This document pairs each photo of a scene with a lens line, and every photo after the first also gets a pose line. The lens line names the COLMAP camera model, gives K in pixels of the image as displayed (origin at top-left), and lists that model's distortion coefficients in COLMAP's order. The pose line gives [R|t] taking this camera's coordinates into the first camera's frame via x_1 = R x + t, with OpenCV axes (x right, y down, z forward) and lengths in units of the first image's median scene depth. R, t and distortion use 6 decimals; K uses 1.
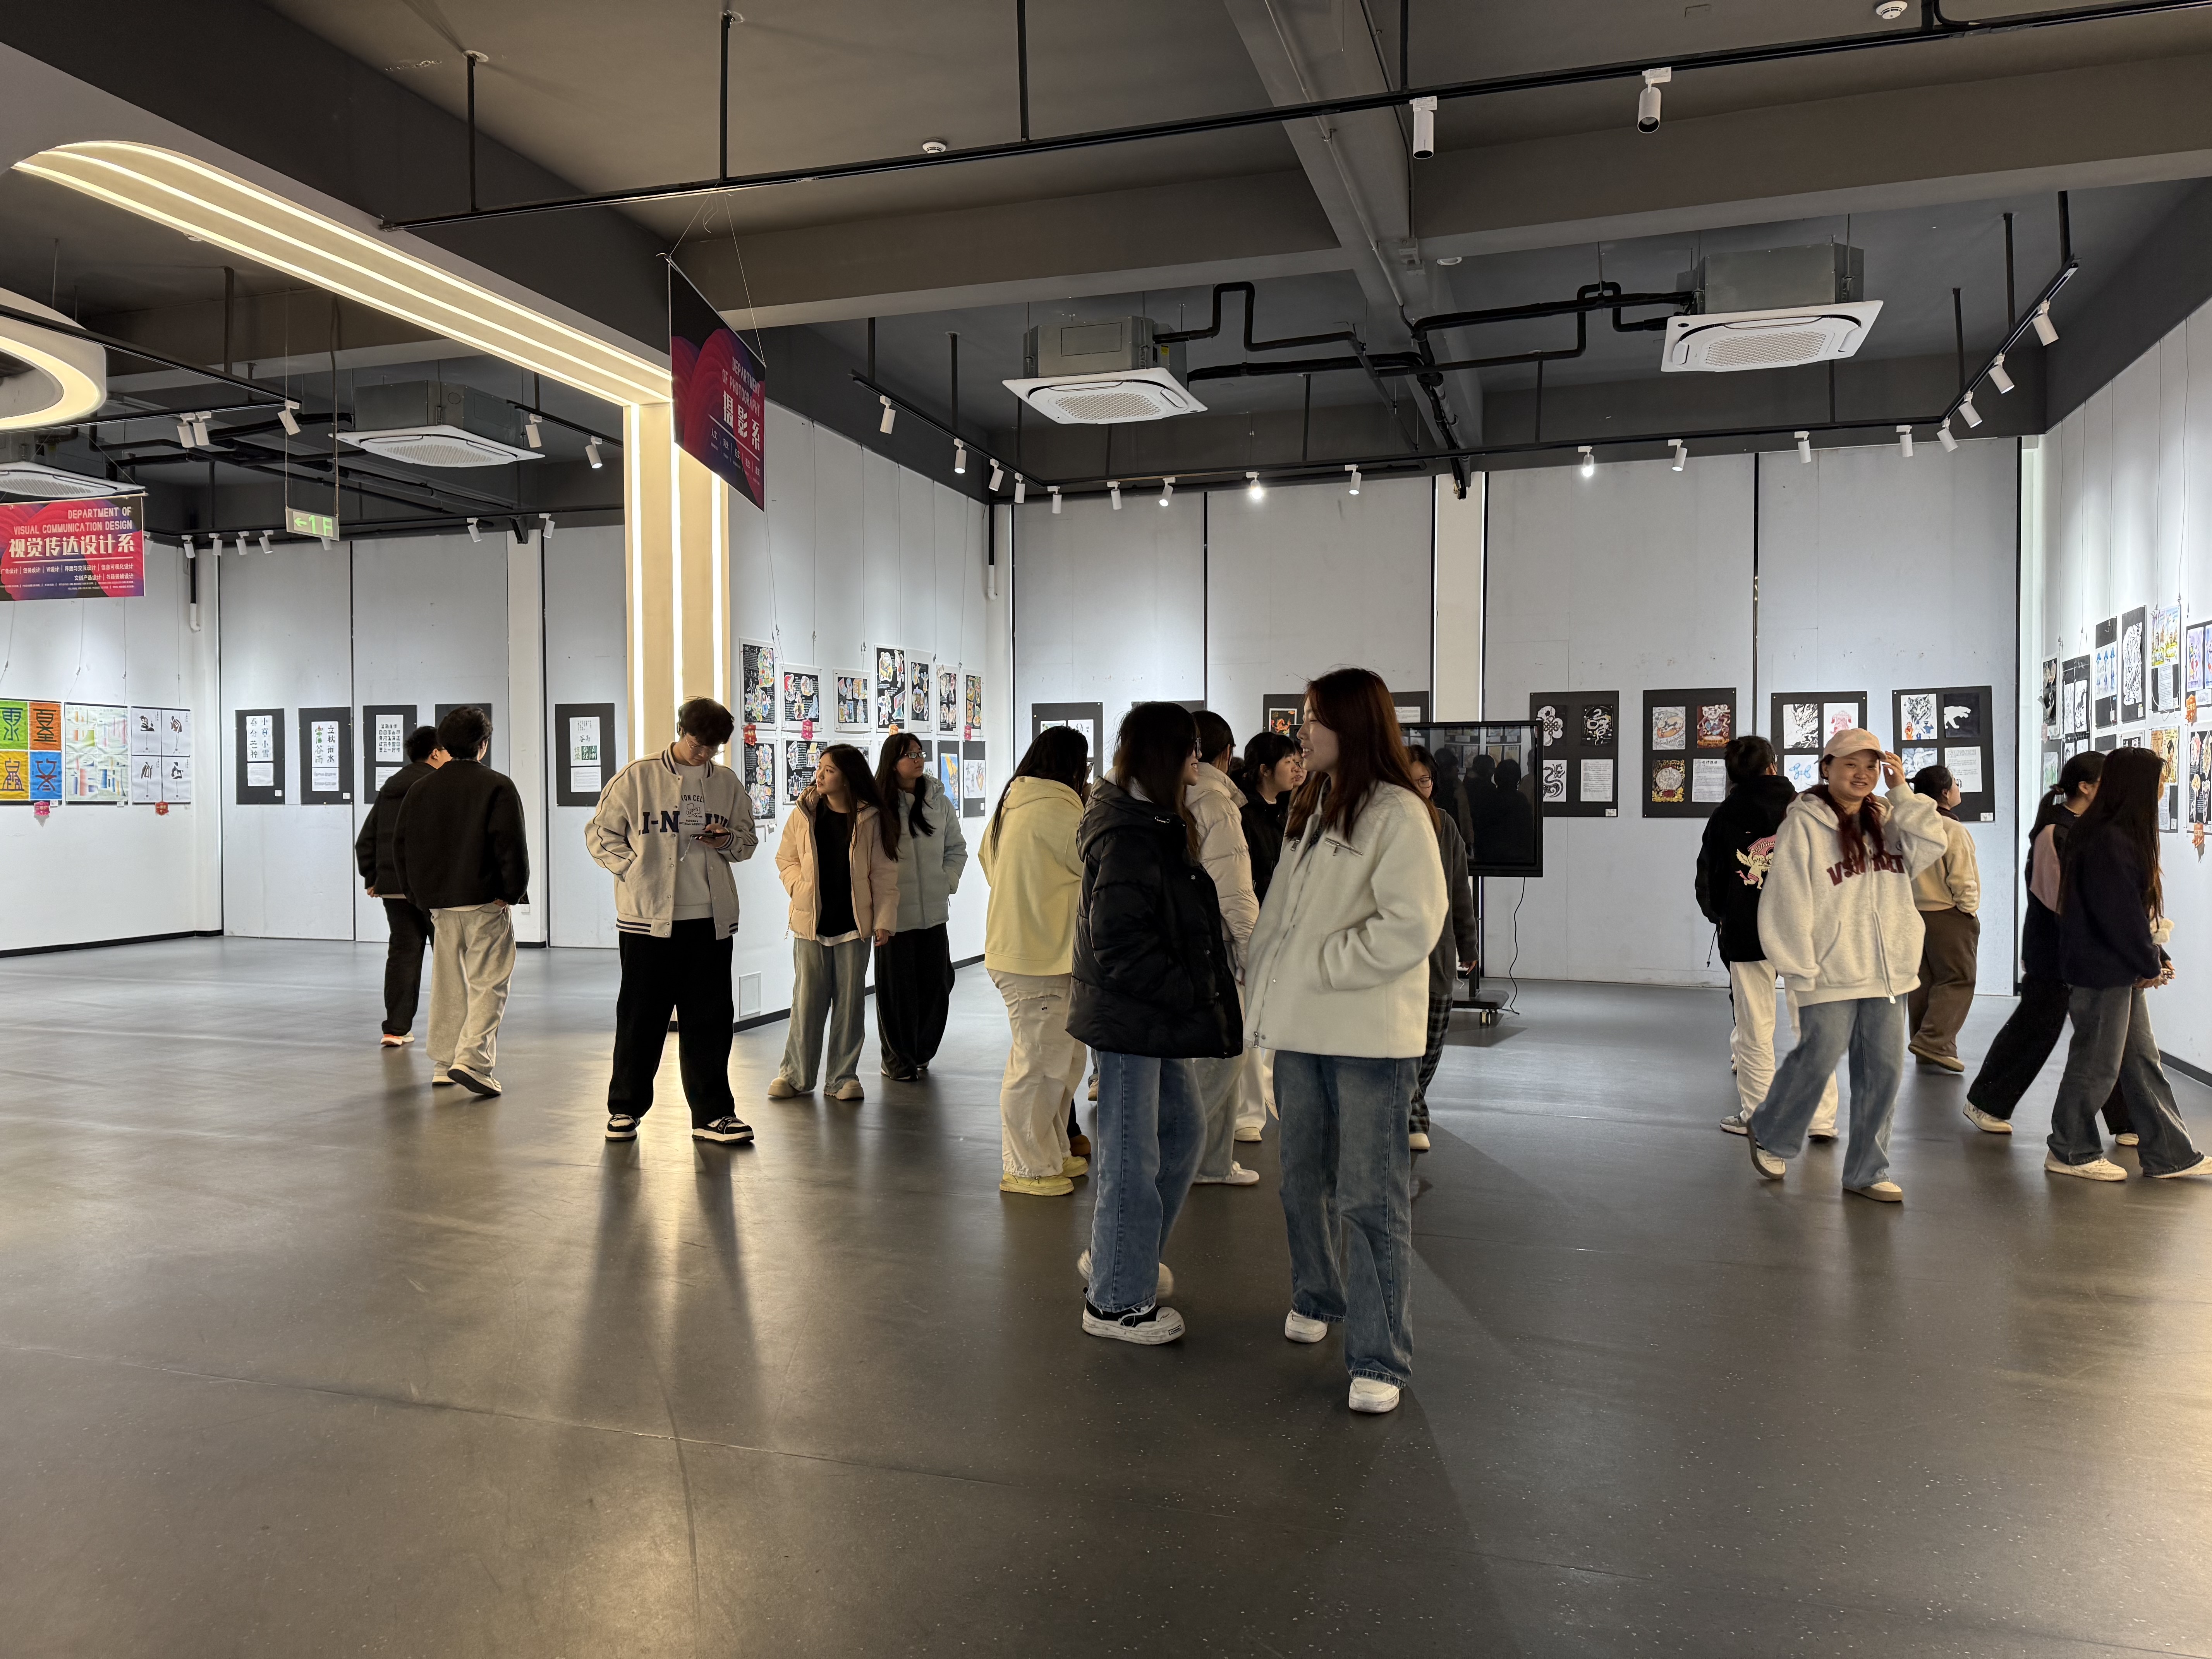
lens RADIAL K [[1571.0, 0, 1107.8], [0, 1571.0, 837.6], [0, 0, 1]] dist [0.002781, 0.000353]
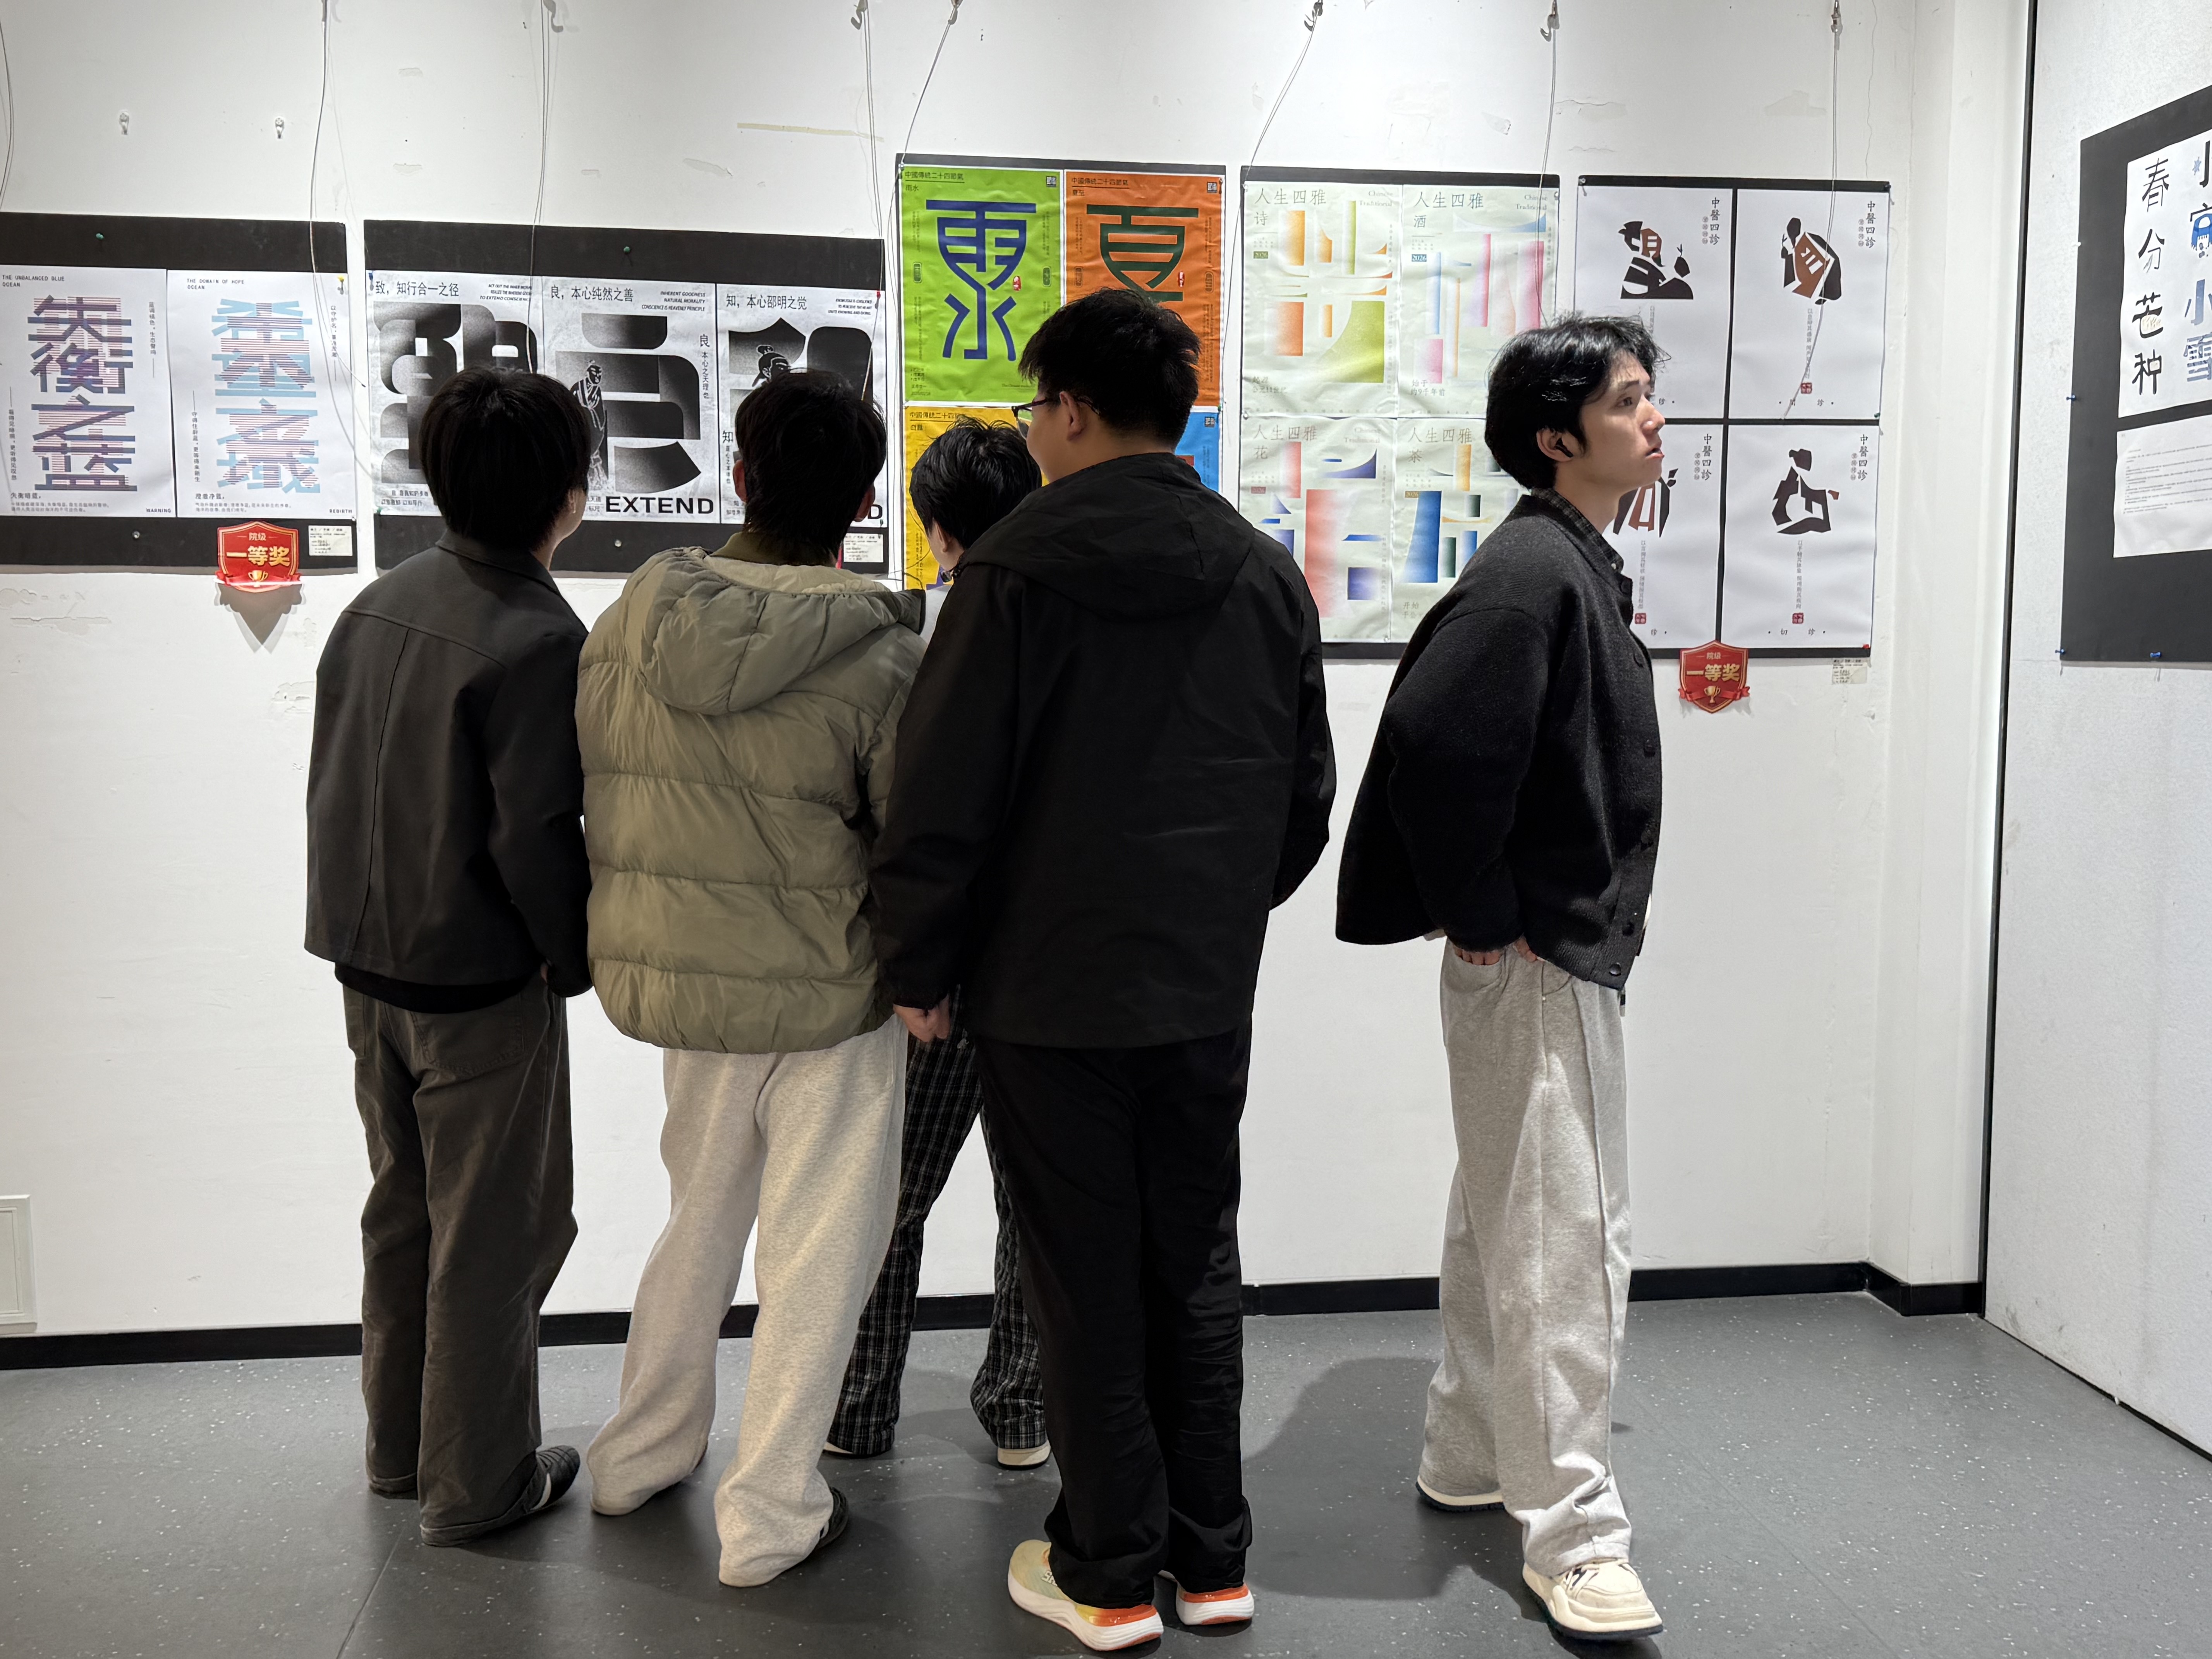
lens RADIAL K [[2178.9, 0, 1105.4], [0, 2178.9, 832.2], [0, 0, 1]] dist [0.016023, 0.000000]
pose [[0.434571, 0.089323, -0.896197, -0.372519], [-0.023594, 0.995857, 0.087815, -0.021433], [0.900328, -0.017017, 0.434878, 0.791997]]
